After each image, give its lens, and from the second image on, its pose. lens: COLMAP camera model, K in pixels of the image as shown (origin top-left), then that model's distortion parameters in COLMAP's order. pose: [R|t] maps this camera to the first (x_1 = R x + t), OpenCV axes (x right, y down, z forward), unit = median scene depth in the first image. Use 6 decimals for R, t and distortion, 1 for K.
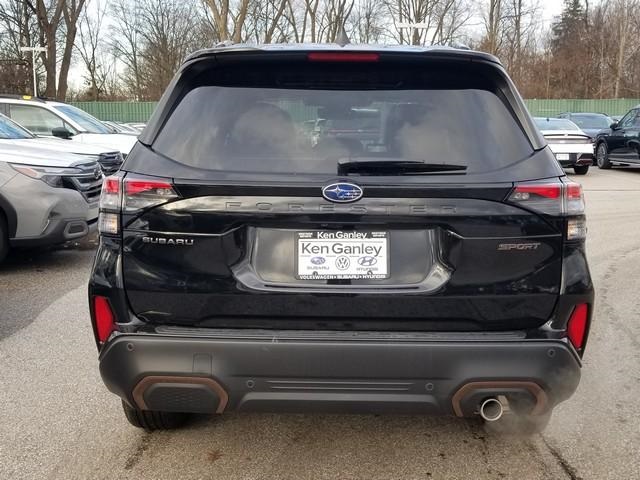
lens RADIAL K [[795.2, 0, 320.0], [0, 795.2, 240.0], [0, 0, 1]] dist [0.023928, 0.009234]
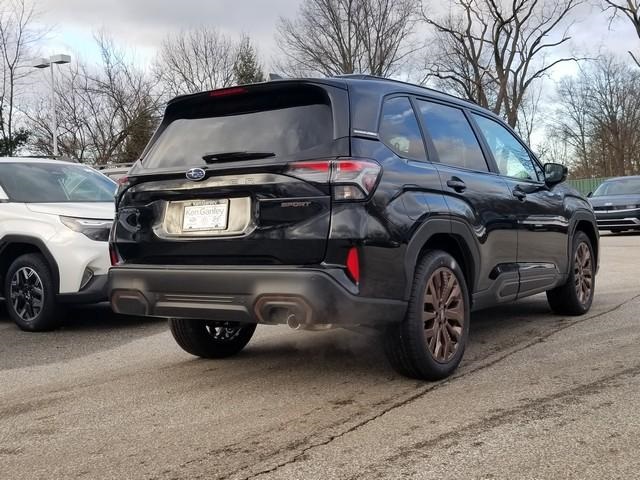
lens RADIAL K [[795.2, 0, 320.0], [0, 795.2, 240.0], [0, 0, 1]] dist [0.023928, 0.009234]
pose [[0.832527, -0.023564, -0.553483, 0.837644], [-0.035912, 0.994698, -0.096365, 0.162005], [0.552819, 0.100103, 0.827267, -0.132293]]
